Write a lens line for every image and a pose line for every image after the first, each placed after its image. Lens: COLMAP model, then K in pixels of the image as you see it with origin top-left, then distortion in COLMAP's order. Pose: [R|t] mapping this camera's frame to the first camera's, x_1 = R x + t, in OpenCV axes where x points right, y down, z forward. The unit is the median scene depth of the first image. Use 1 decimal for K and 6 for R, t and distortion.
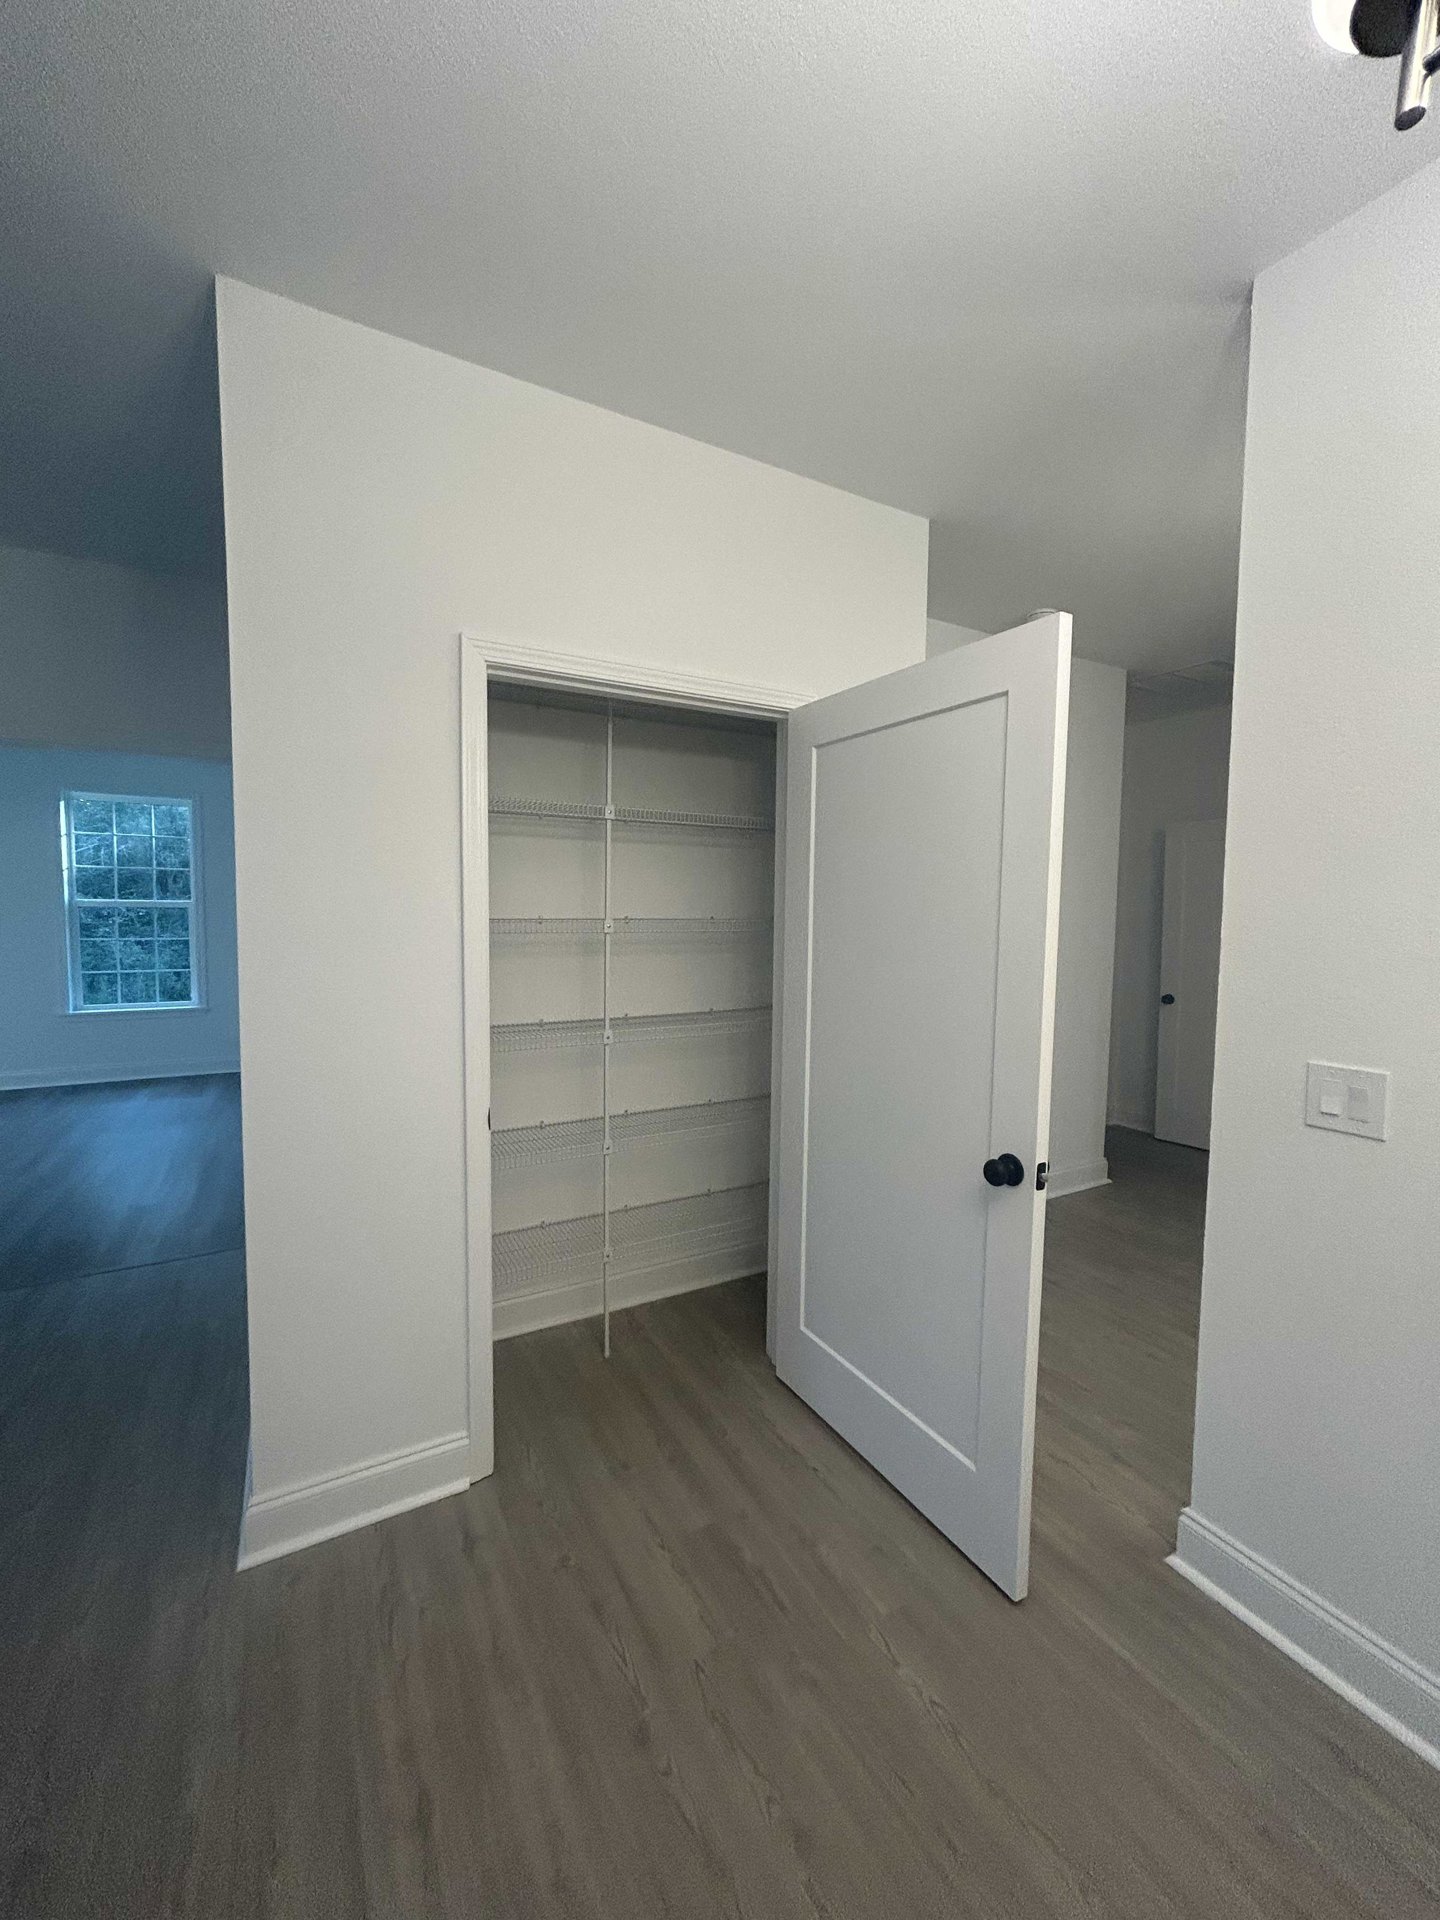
lens RADIAL K [[776.9, 0, 720.0], [0, 776.9, 960.0], [0, 0, 1]] dist [-0.000898, -0.000202]
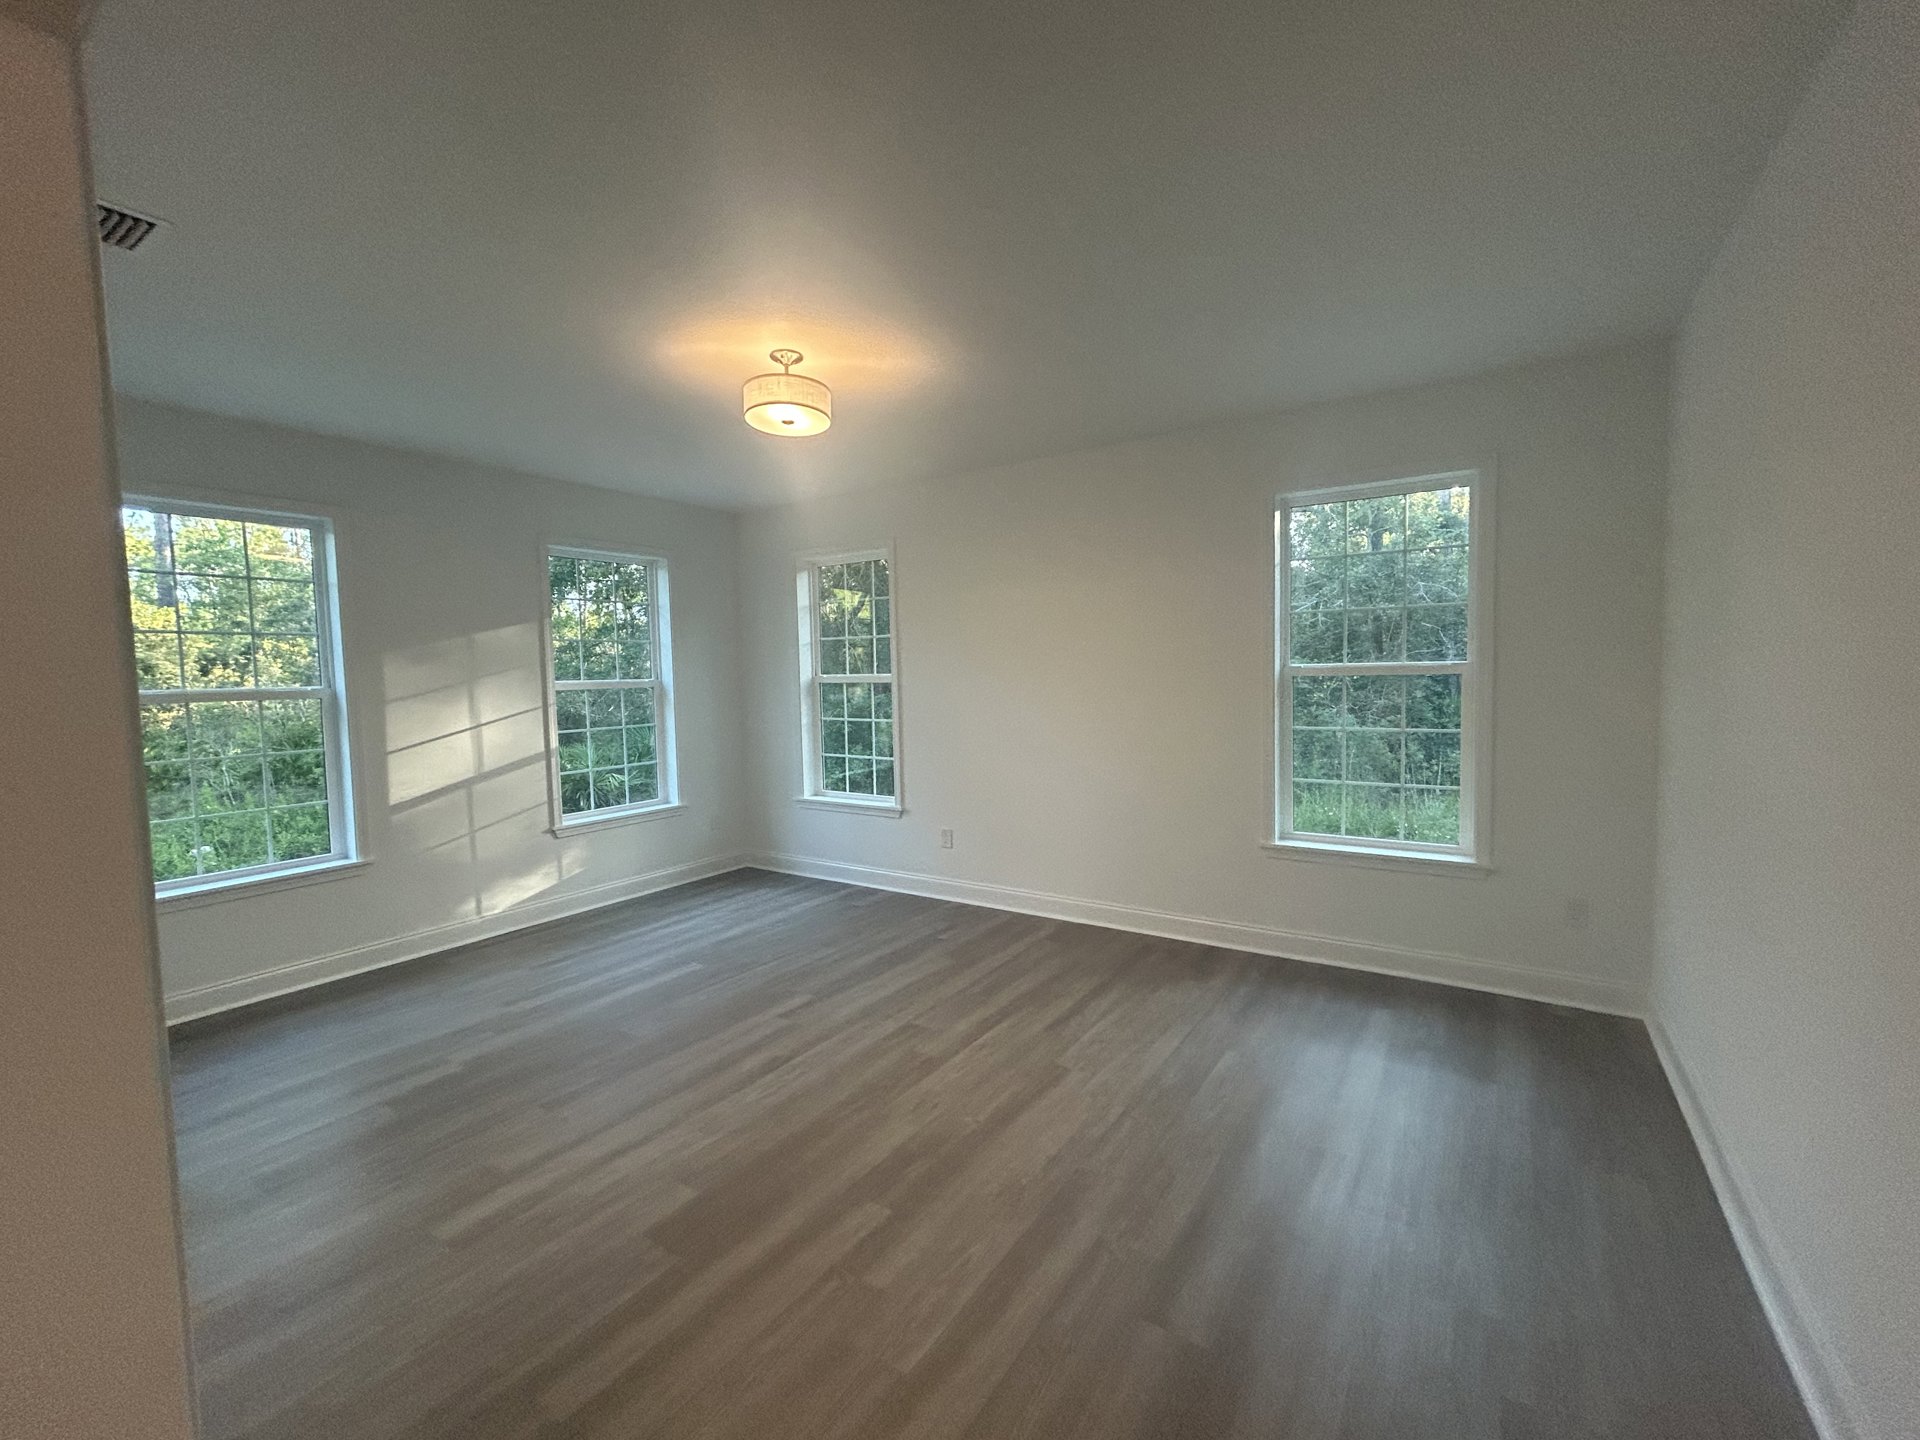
lens RADIAL K [[776.9, 0, 960.0], [0, 776.9, 720.0], [0, 0, 1]] dist [-0.000898, -0.000202]
pose [[0.453739, 0.034282, -0.890475, -0.290976], [-0.033457, 0.999211, 0.021420, -0.028908], [0.890507, 0.020073, 0.454527, 0.356686]]
